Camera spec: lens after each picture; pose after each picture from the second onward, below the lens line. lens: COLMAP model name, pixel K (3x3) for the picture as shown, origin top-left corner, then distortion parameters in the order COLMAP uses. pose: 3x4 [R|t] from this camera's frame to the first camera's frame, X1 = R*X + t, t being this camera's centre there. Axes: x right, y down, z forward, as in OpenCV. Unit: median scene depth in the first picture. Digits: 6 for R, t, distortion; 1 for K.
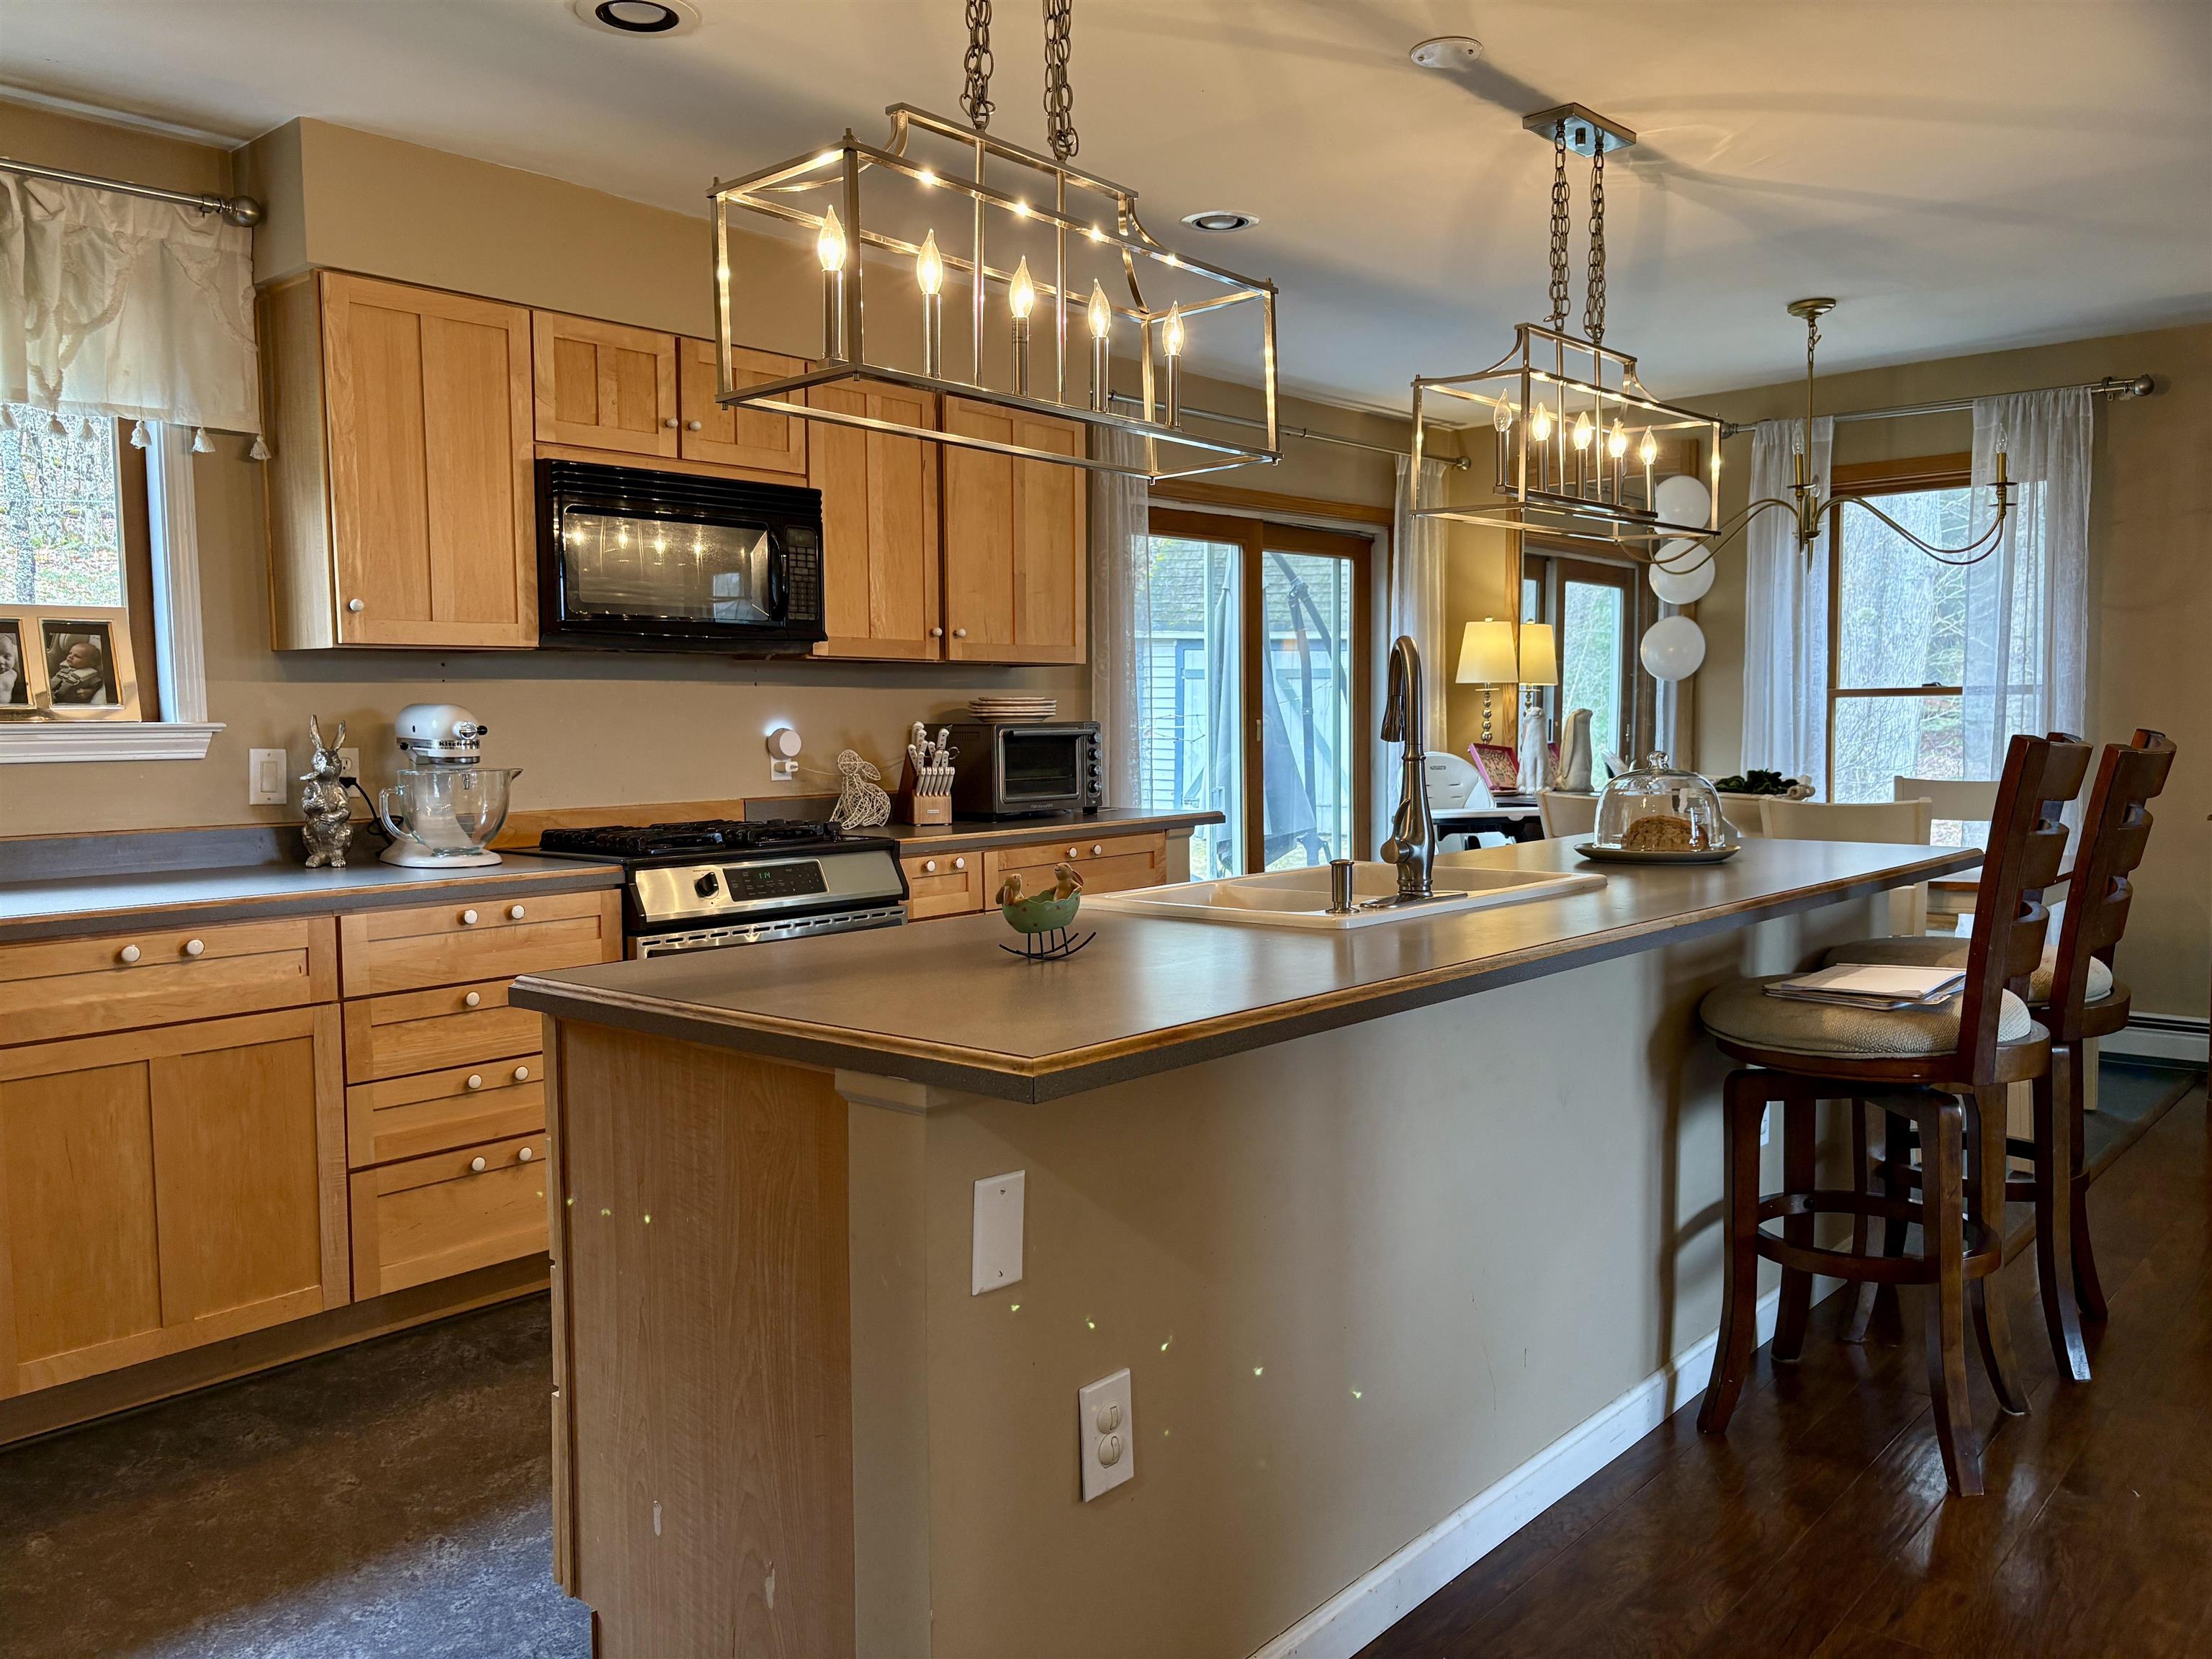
lens RADIAL K [[1680.2, 0, 1113.5], [0, 1680.2, 838.0], [0, 0, 1]] dist [0.048276, -0.052537]
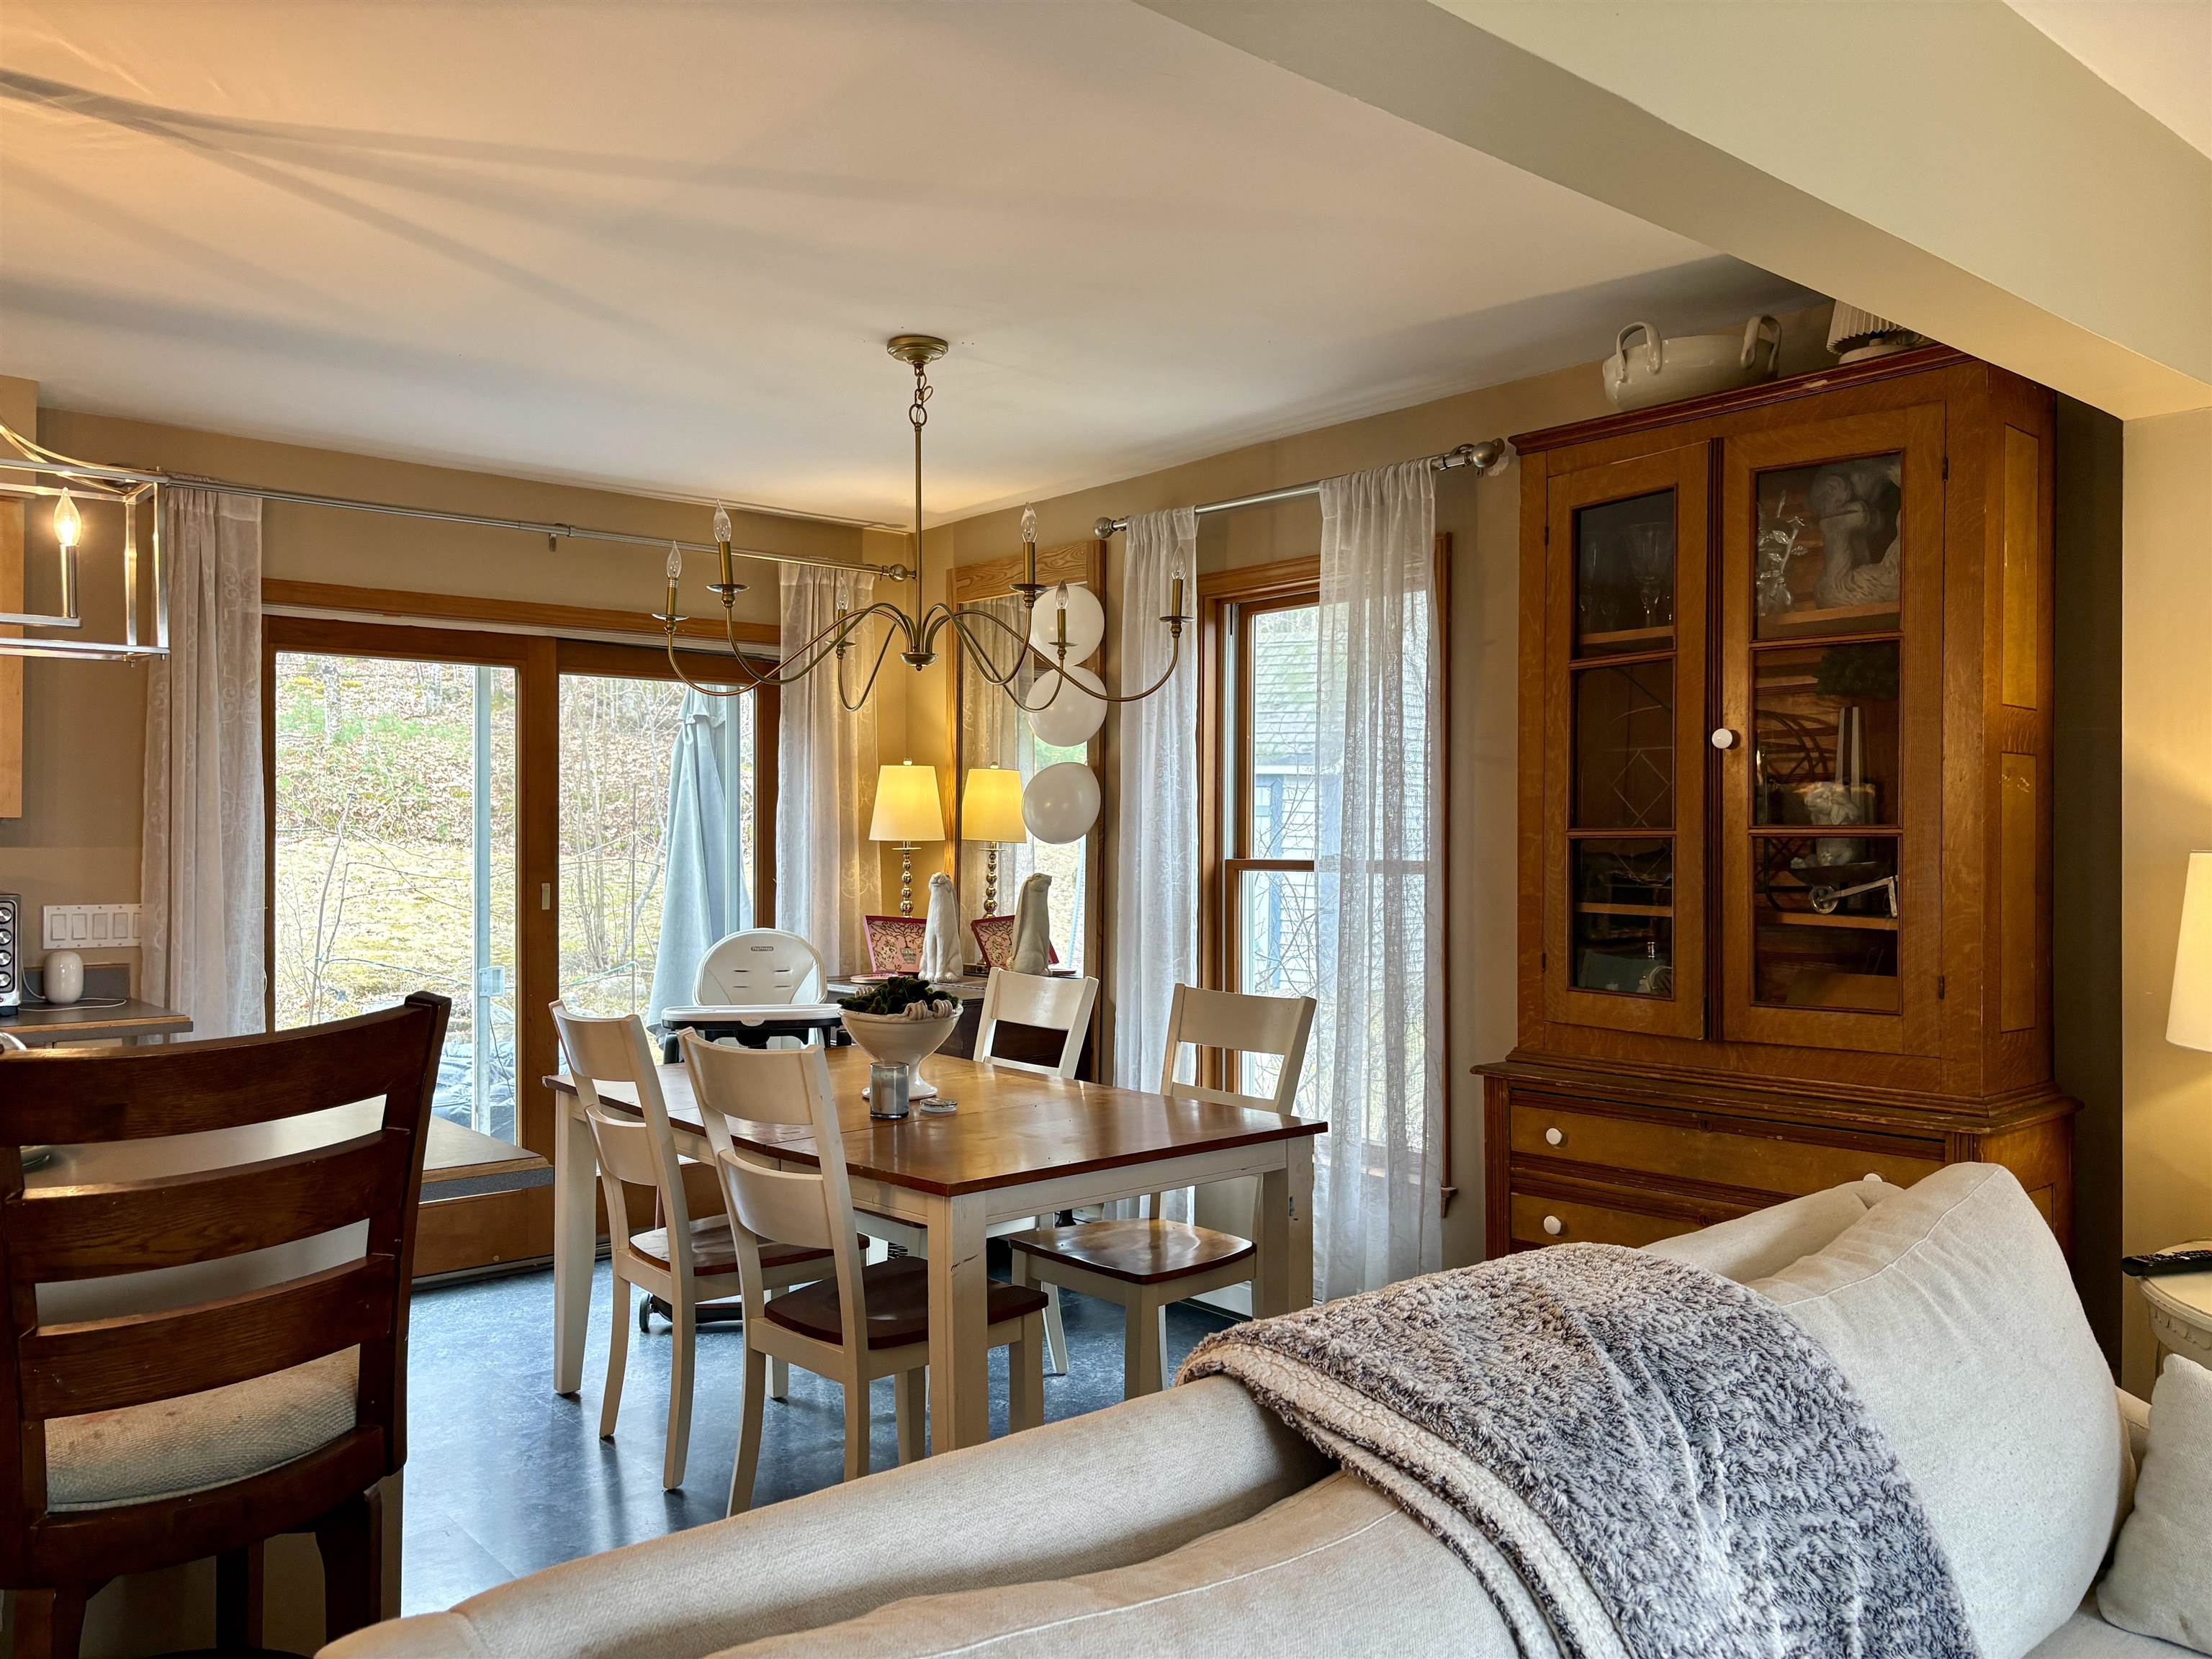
lens RADIAL K [[1680.2, 0, 1098.1], [0, 1680.2, 843.9], [0, 0, 1]] dist [0.048276, -0.052537]
pose [[0.989504, 0.019116, -0.143233, 0.818202], [-0.029172, 0.997229, -0.068437, -0.072439], [0.141528, 0.071897, 0.987320, 0.422524]]
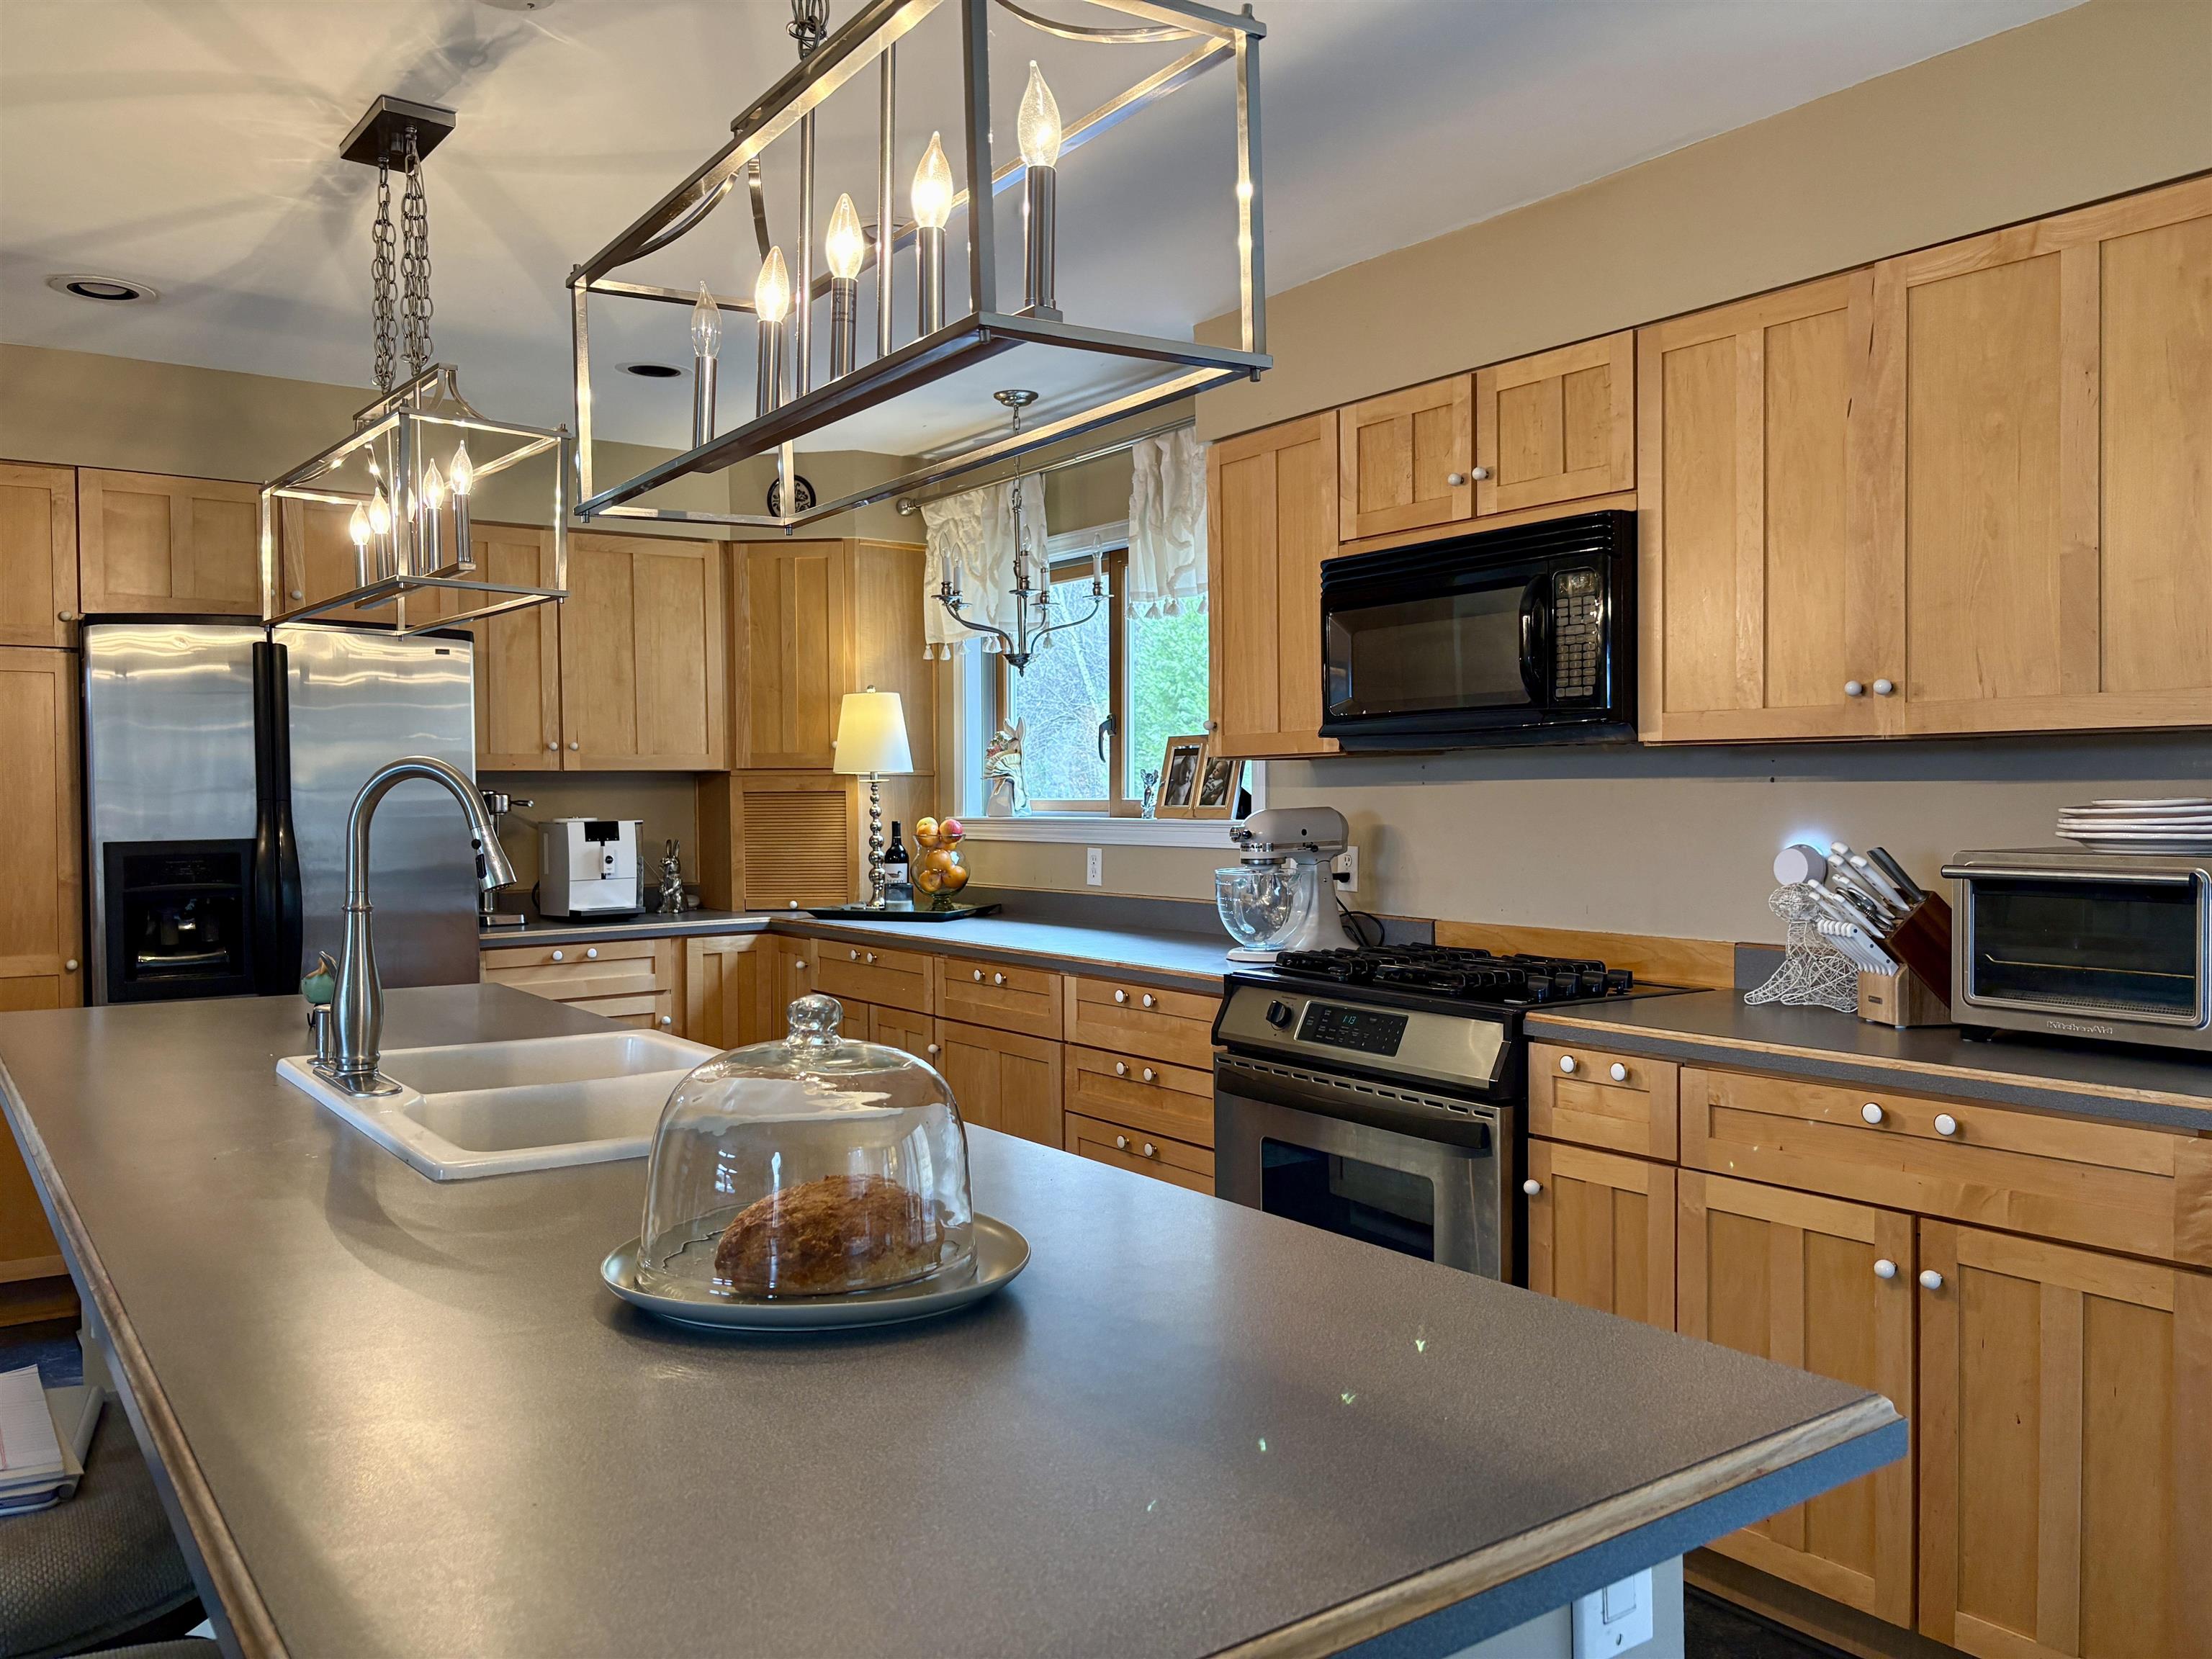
lens RADIAL K [[1680.2, 0, 1103.5], [0, 1680.2, 825.2], [0, 0, 1]] dist [0.048276, -0.052537]
pose [[-0.219281, 0.032802, -0.975110, 0.663130], [-0.061966, 0.996949, 0.047472, -0.111838], [0.973692, 0.070833, -0.216579, 1.120285]]
